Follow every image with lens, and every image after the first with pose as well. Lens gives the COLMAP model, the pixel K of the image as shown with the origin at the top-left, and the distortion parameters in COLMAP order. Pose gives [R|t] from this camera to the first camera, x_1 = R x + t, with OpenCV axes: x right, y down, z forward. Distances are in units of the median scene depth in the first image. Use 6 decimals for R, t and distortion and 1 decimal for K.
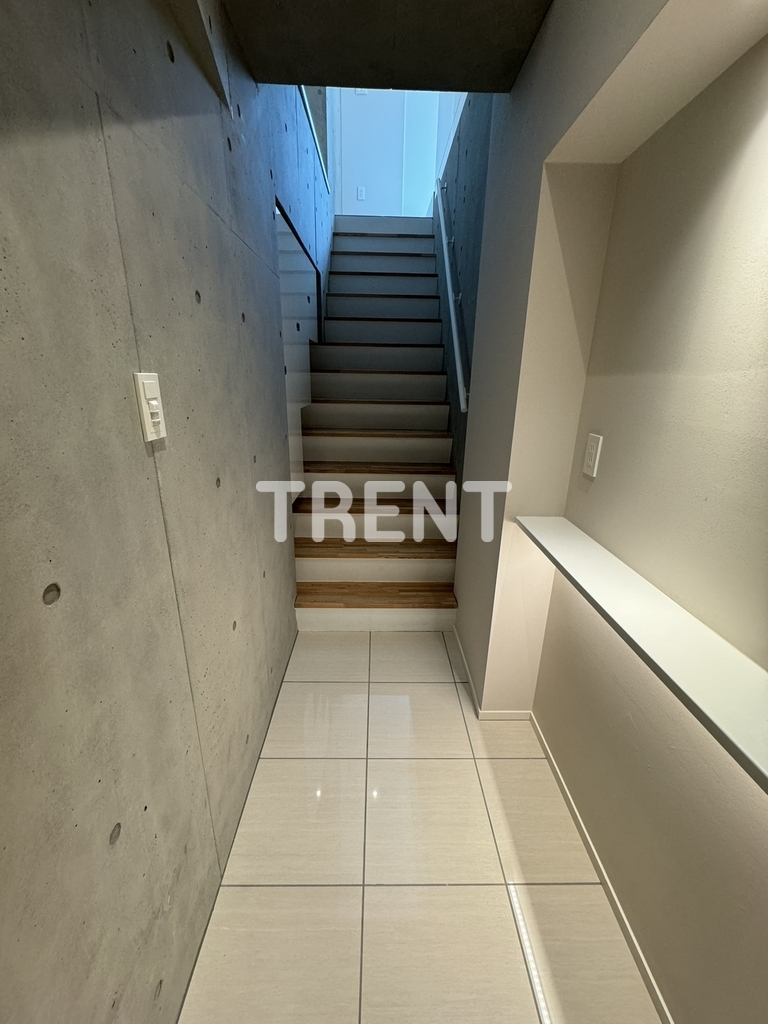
lens RADIAL K [[410.3, 0, 382.8], [0, 410.3, 511.5], [0, 0, 1]] dist [0.000820, 0.000019]
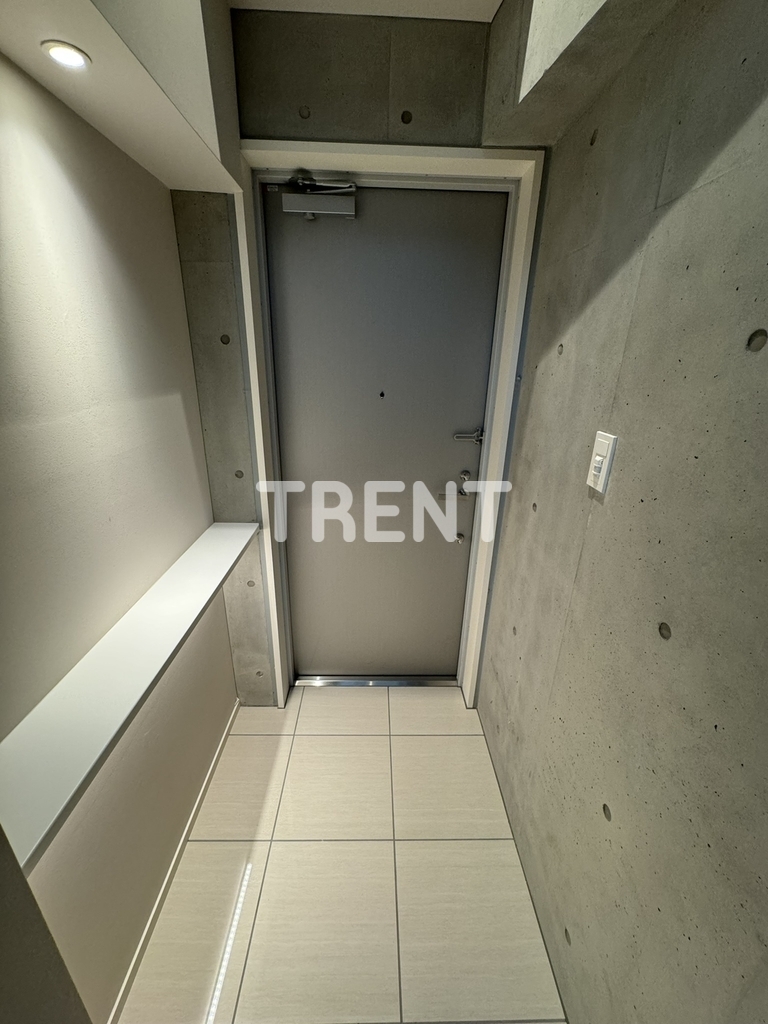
lens RADIAL K [[410.3, 0, 384.3], [0, 410.3, 513.6], [0, 0, 1]] dist [0.000820, 0.000019]
pose [[-0.999081, -0.039281, -0.017150, 0.060191], [-0.041343, 0.777623, 0.627370, -0.880545], [-0.011307, 0.627503, -0.778532, 2.093503]]
